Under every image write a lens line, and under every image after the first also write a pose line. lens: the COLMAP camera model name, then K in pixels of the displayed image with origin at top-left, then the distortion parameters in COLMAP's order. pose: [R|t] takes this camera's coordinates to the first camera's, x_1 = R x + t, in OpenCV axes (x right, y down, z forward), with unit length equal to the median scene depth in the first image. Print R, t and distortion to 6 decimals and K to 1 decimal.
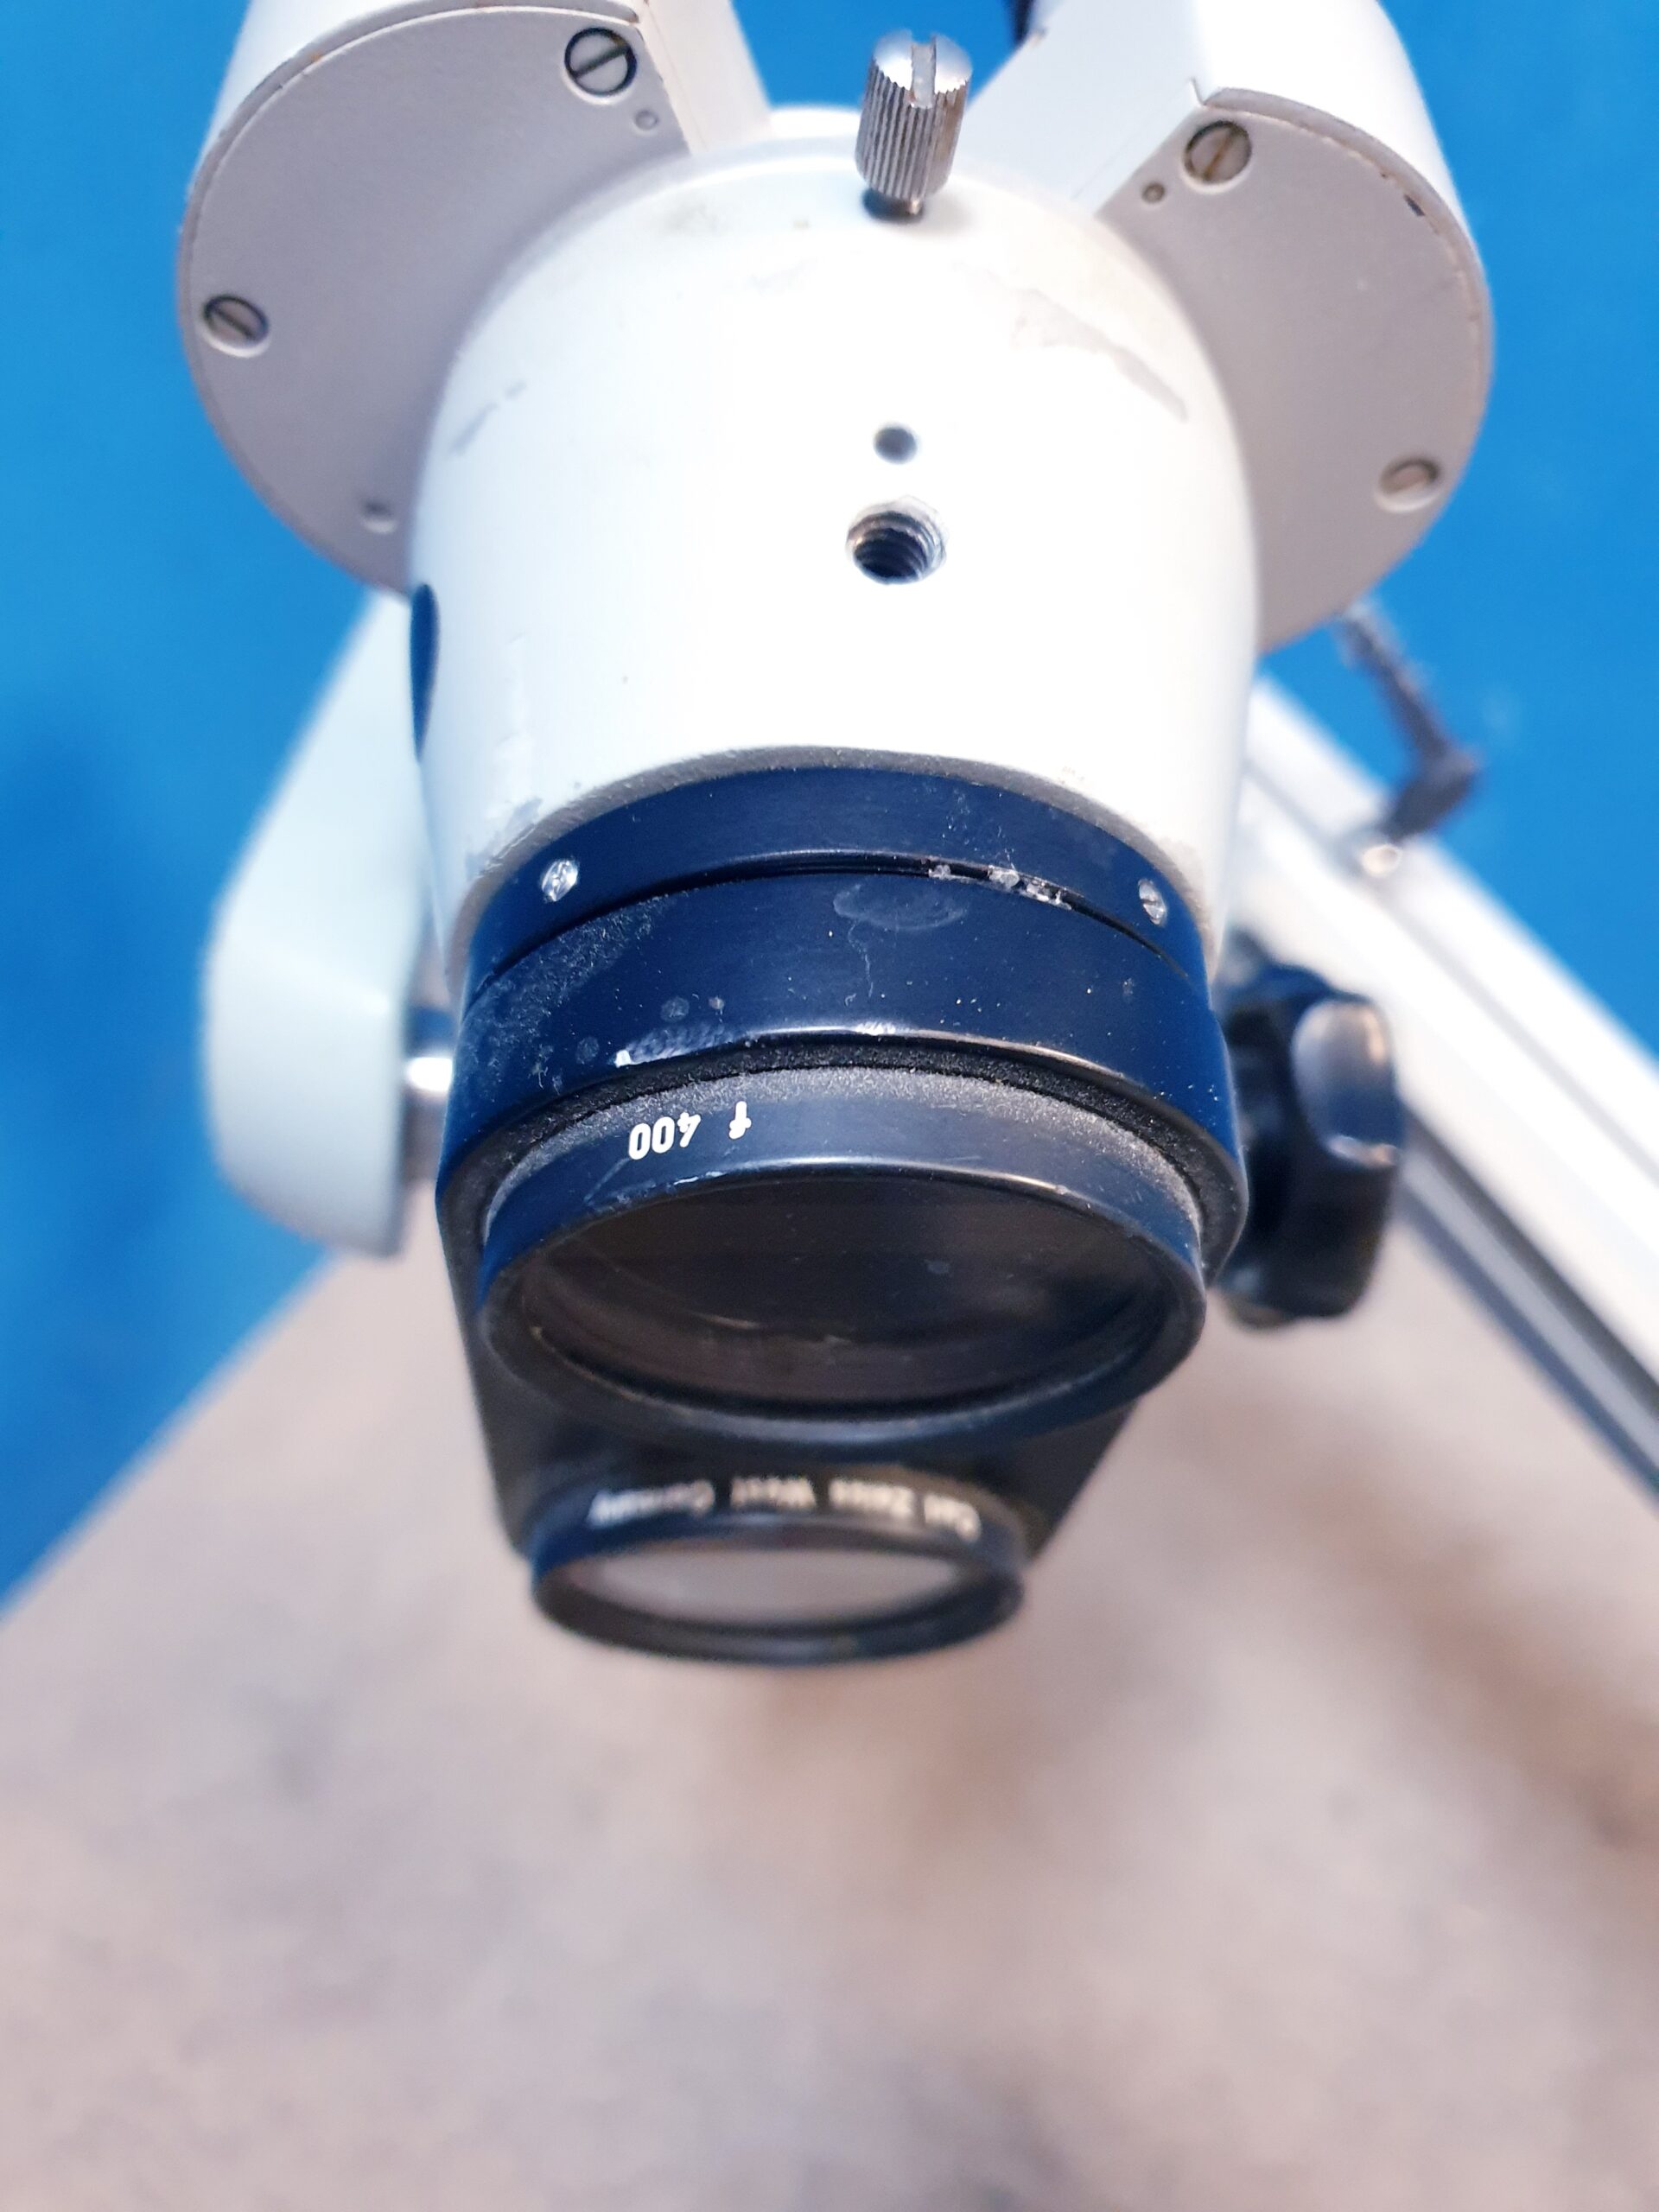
lens RADIAL K [[1785.4, 0, 822.8], [0, 1785.4, 1016.9], [0, 0, 1]] dist [-0.001239, 0.019871]
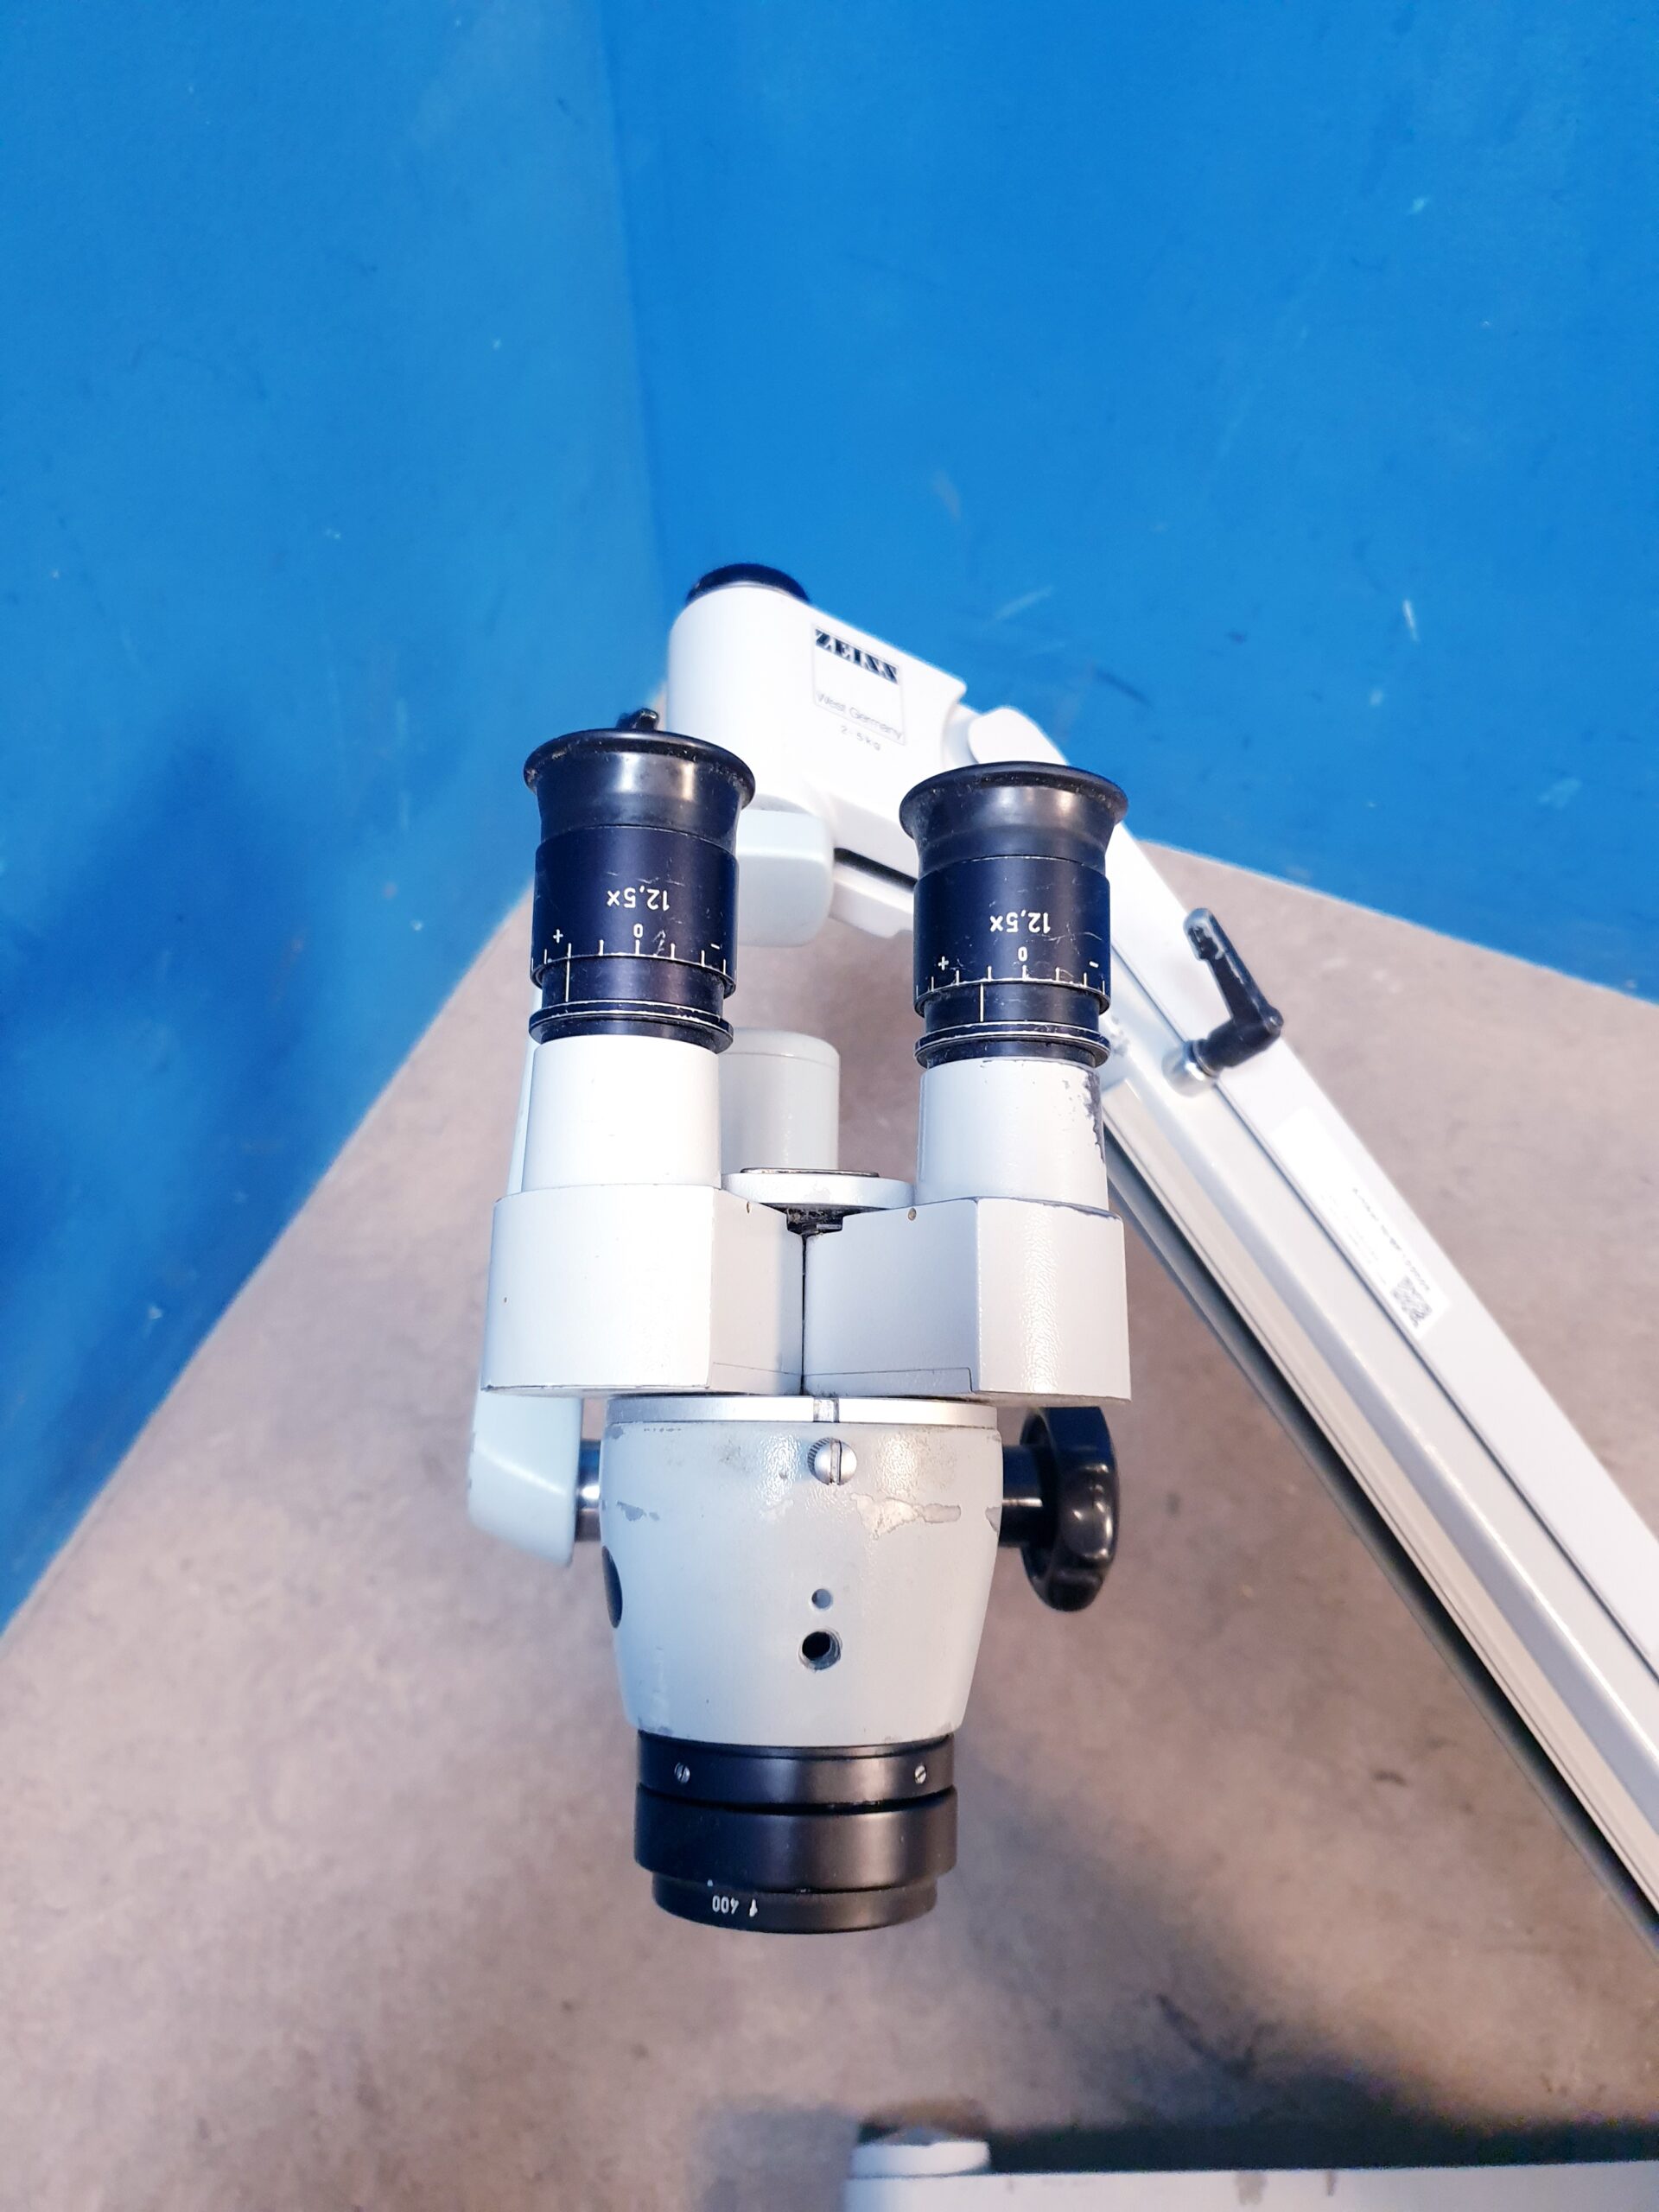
lens RADIAL K [[1785.4, 0, 828.9], [0, 1785.4, 1102.7], [0, 0, 1]] dist [-0.001239, 0.019871]
pose [[0.999922, 0.012346, 0.001970, 0.036682], [-0.012172, 0.925368, 0.378874, -1.562979], [0.002854, -0.378869, 0.925446, -0.796047]]
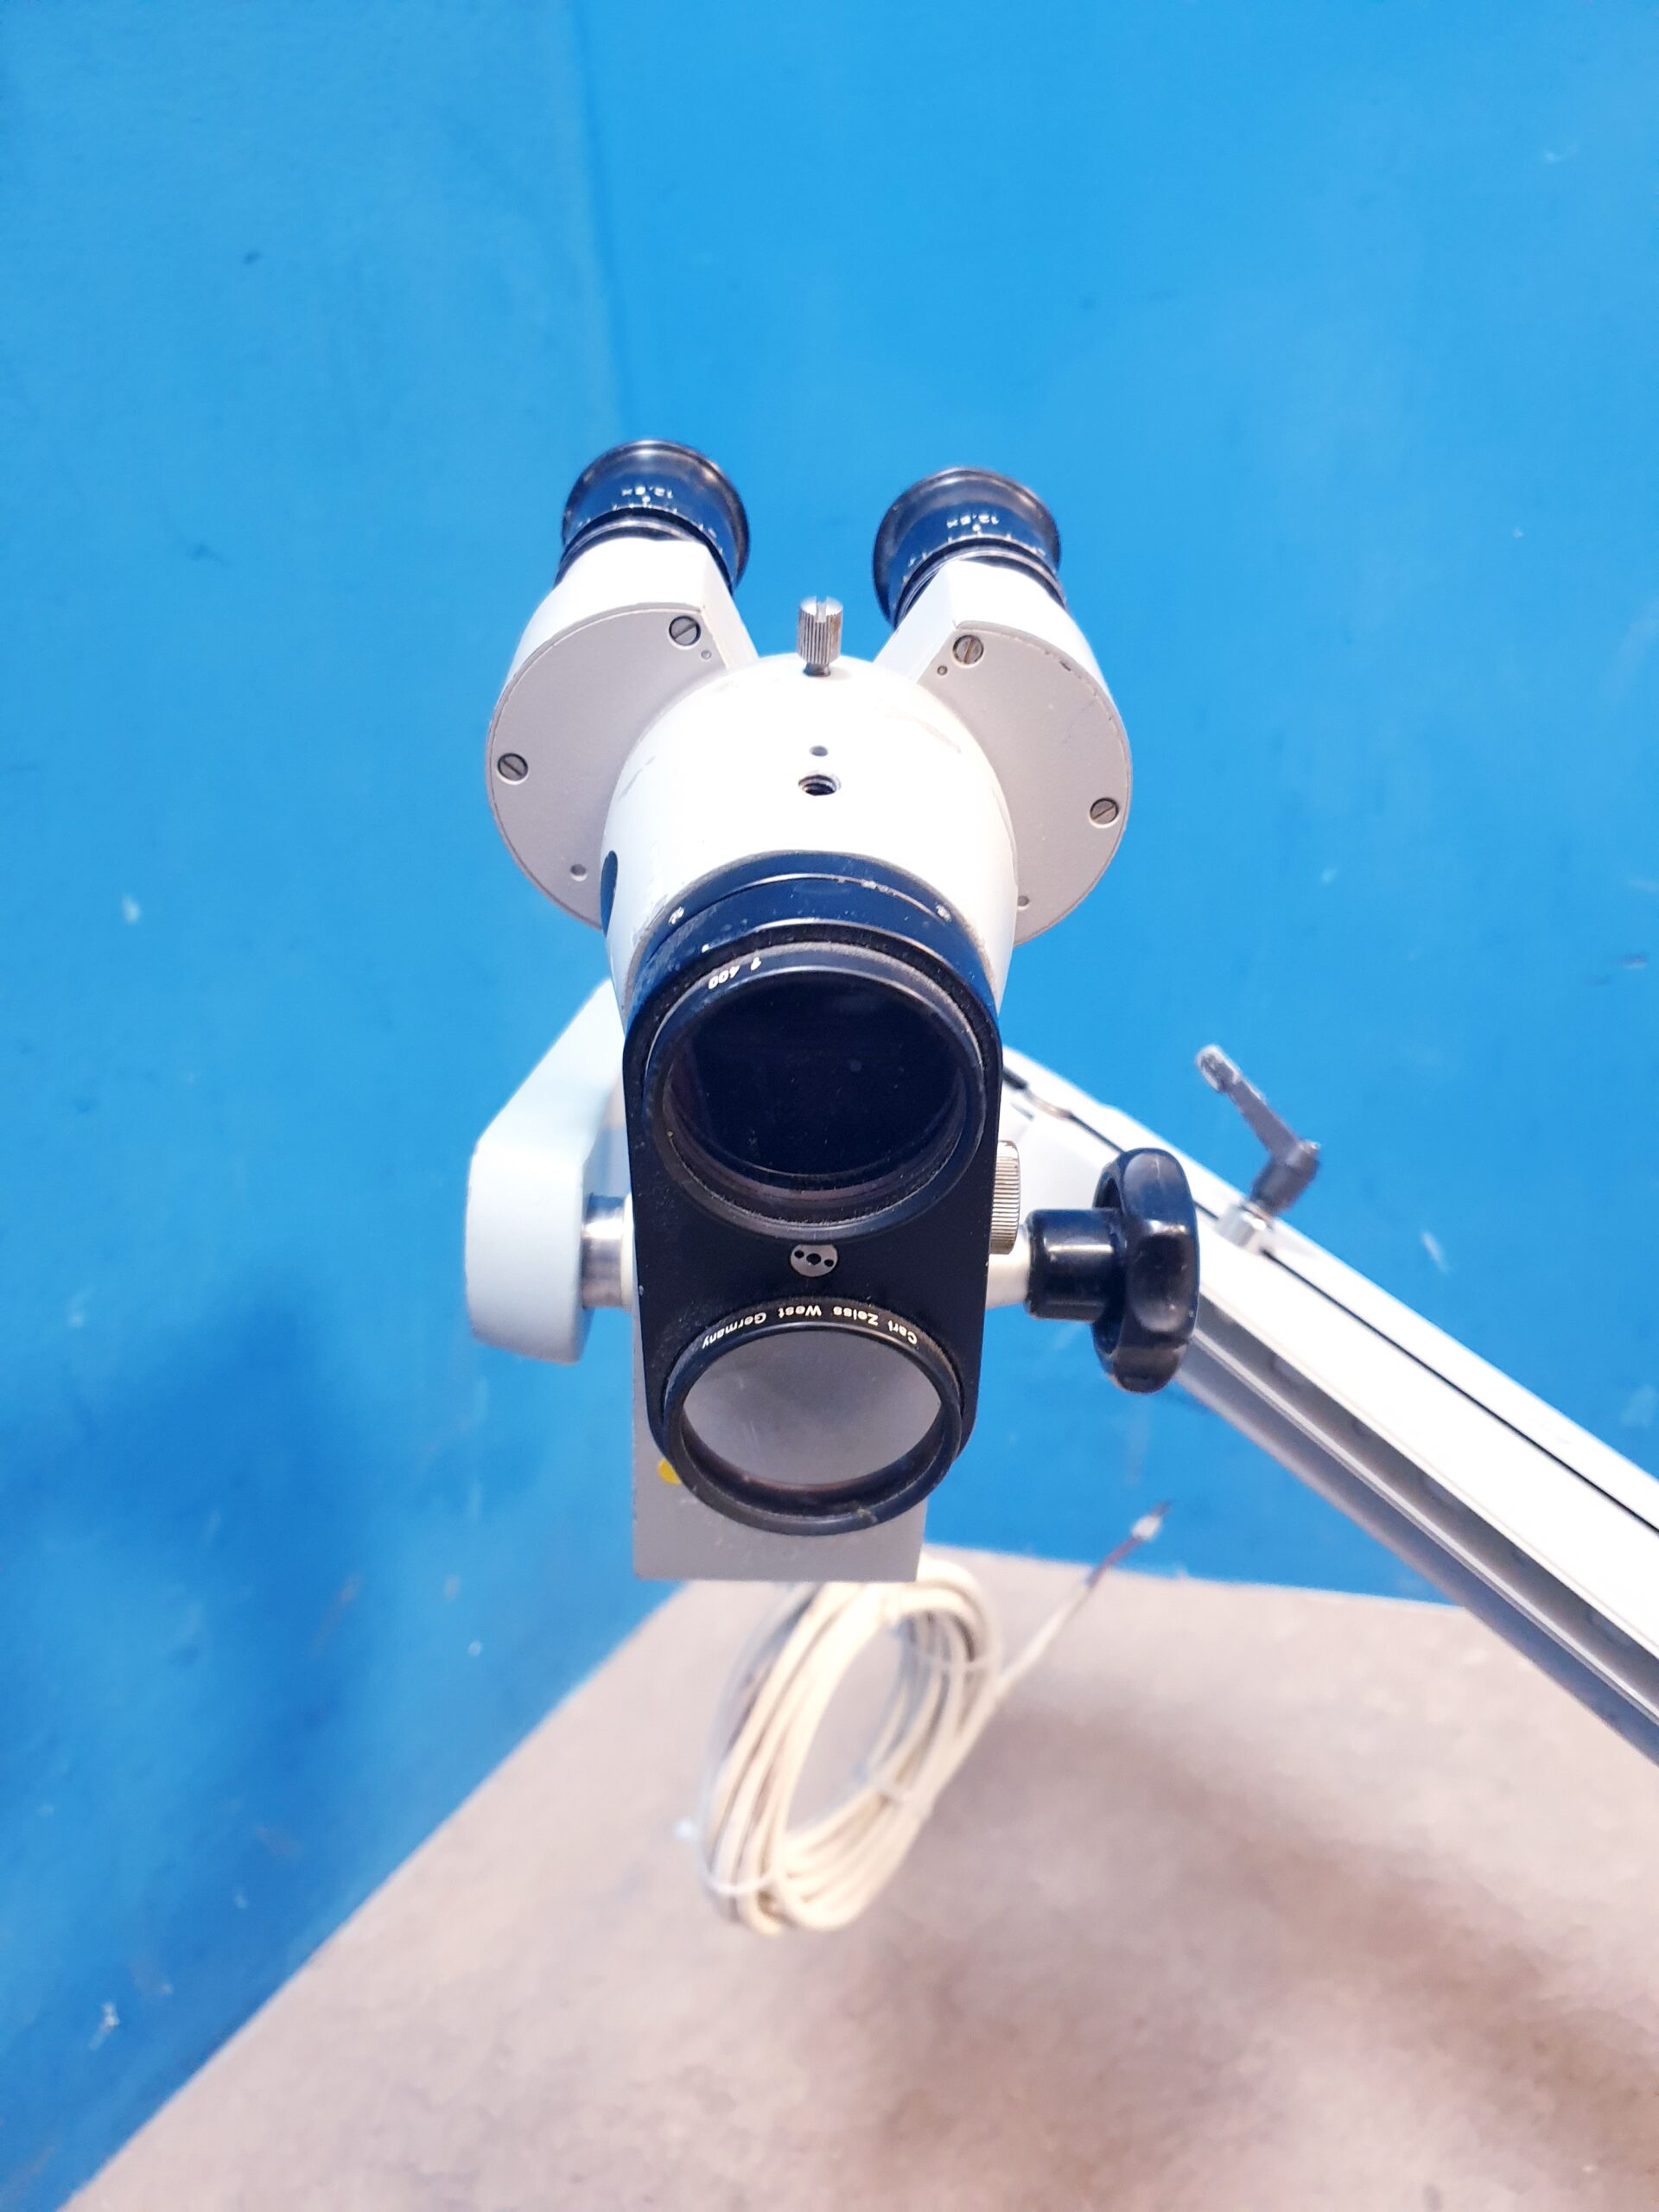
lens RADIAL K [[1785.4, 0, 853.9], [0, 1785.4, 1134.1], [0, 0, 1]] dist [-0.001239, 0.019871]
pose [[0.997223, -0.071252, -0.021681, 0.085628], [0.059495, 0.937224, -0.343616, 0.792362], [0.044803, 0.341372, 0.938860, -0.829097]]
